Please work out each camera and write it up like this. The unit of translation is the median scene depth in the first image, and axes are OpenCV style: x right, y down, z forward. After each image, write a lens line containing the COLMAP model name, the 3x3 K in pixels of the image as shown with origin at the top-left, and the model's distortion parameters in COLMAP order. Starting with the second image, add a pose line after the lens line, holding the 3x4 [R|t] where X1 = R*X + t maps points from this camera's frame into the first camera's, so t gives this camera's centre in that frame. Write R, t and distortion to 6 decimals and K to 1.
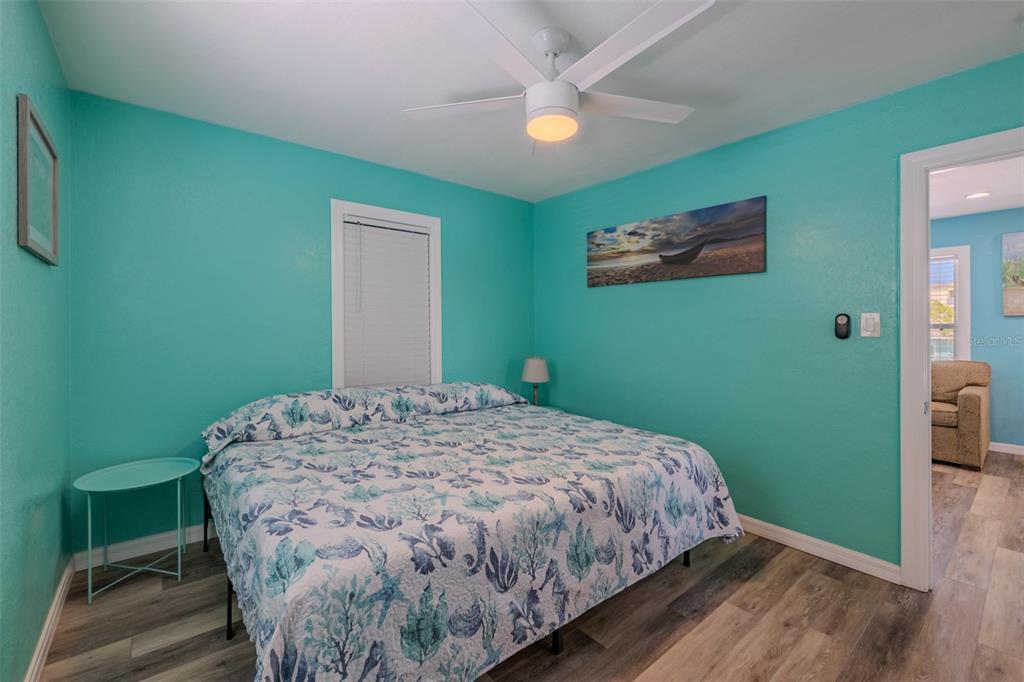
lens RADIAL K [[435.3, 0, 516.1], [0, 435.3, 339.1], [0, 0, 1]] dist [0.001342, 0.000229]
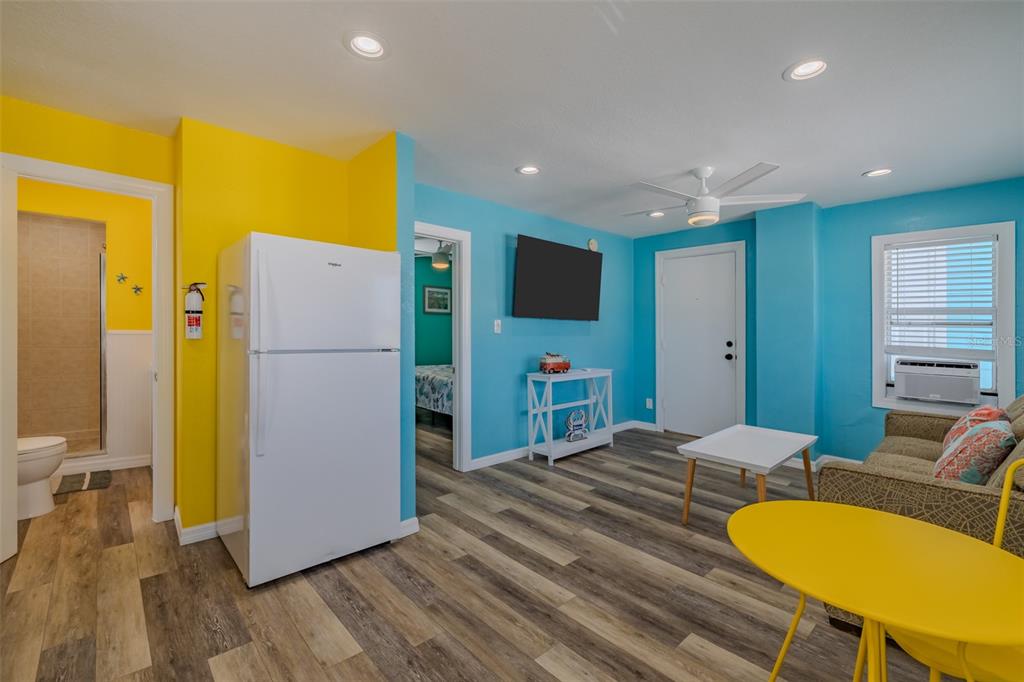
lens RADIAL K [[442.7, 0, 521.9], [0, 442.7, 317.3], [0, 0, 1]] dist [0.001283, 0.000574]
pose [[0.078815, -0.023301, -0.996617, 2.206227], [-0.022285, 0.999436, -0.025129, -0.028919], [0.996640, 0.024190, 0.078251, 0.858927]]
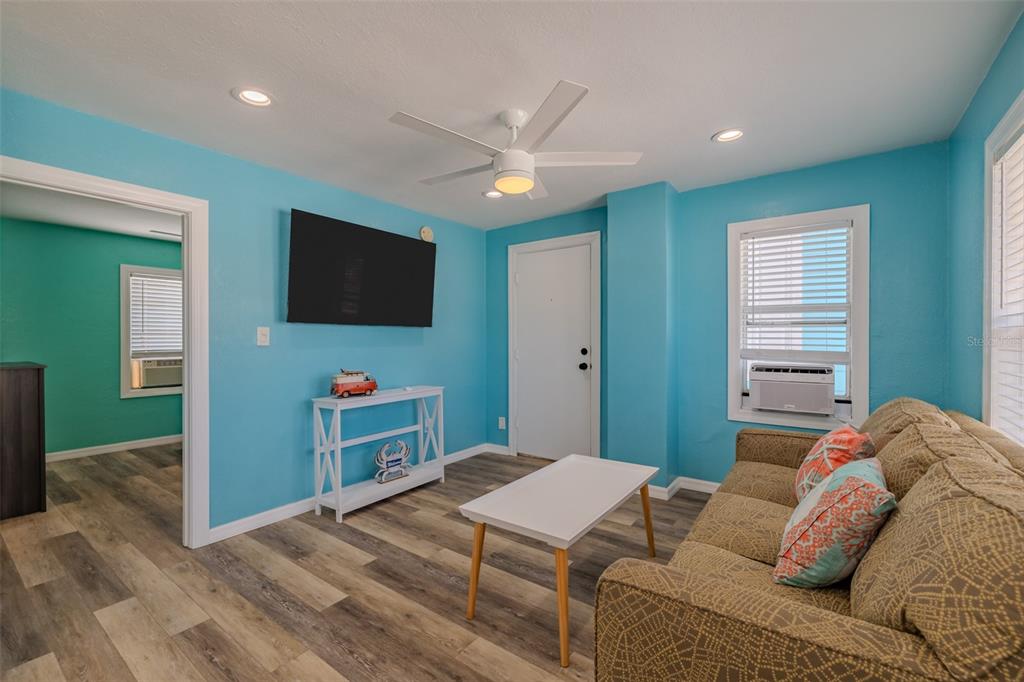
lens RADIAL K [[435.3, 0, 516.1], [0, 435.3, 339.1], [0, 0, 1]] dist [0.001342, 0.000229]
pose [[0.256810, 0.000653, -0.966462, 1.871080], [-0.001616, 0.999999, 0.000247, -0.027483], [0.966461, 0.001498, 0.256811, 1.240097]]
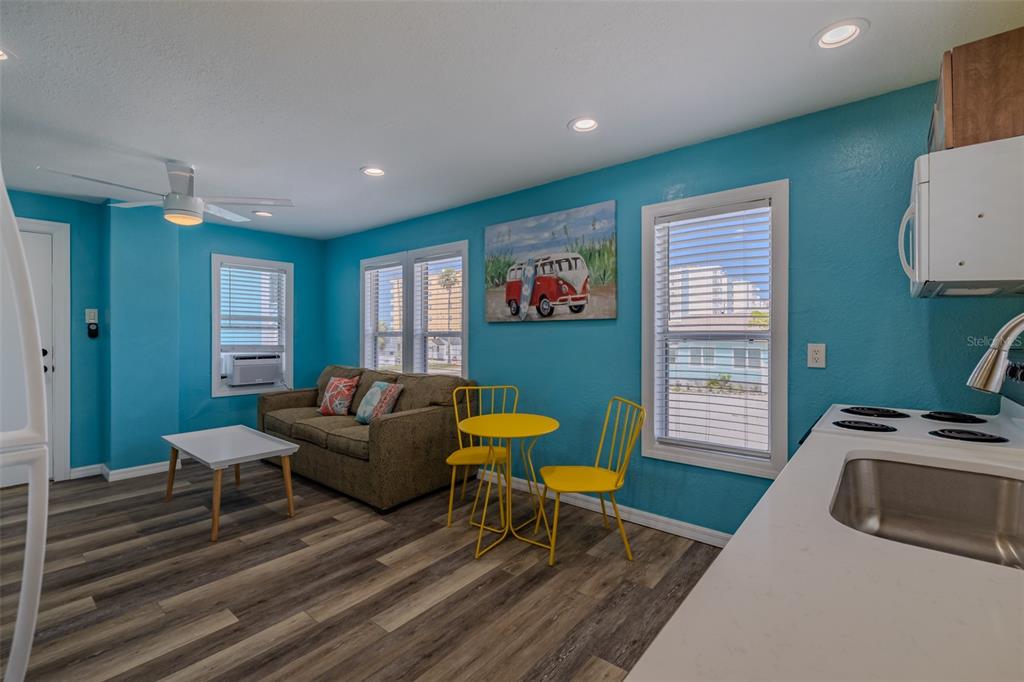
lens RADIAL K [[444.5, 0, 512.0], [0, 444.5, 335.5], [0, 0, 1]] dist [-0.000063, -0.000169]
pose [[0.981415, 0.004169, 0.191854, 1.629543], [-0.004480, 0.999989, 0.001186, -0.046286], [-0.191847, -0.002023, 0.981423, 0.190752]]
